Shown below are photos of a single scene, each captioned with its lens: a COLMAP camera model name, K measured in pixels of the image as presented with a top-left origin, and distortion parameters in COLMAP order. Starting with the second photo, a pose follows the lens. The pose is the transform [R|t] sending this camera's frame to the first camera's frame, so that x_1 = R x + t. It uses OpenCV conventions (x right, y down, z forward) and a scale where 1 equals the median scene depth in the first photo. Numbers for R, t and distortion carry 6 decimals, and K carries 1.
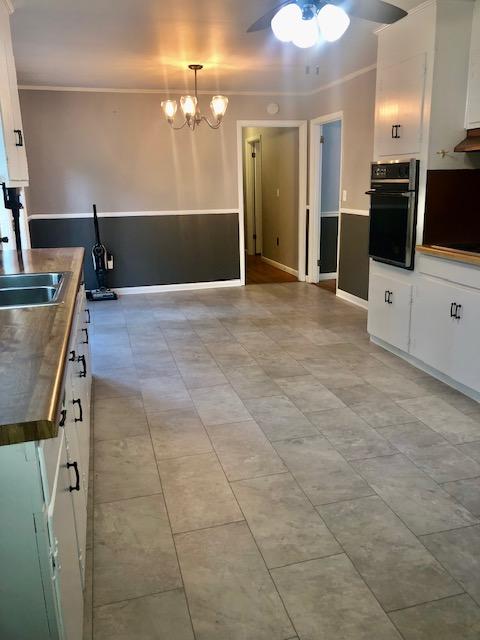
lens RADIAL K [[521.1, 0, 241.3], [0, 521.1, 320.6], [0, 0, 1]] dist [0.034789, -0.023299]
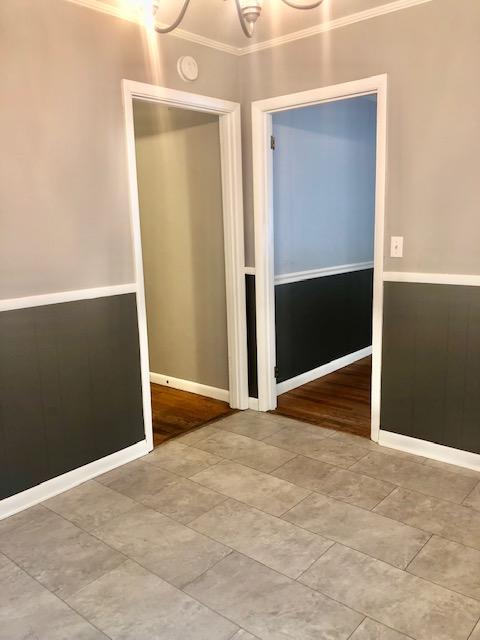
lens RADIAL K [[521.1, 0, 242.3], [0, 521.1, 317.0], [0, 0, 1]] dist [0.034789, -0.023299]
pose [[0.824700, -0.113435, 0.554078, -0.166953], [0.161084, 0.986214, -0.037856, -0.150494], [-0.542146, 0.120473, 0.831603, 0.570796]]
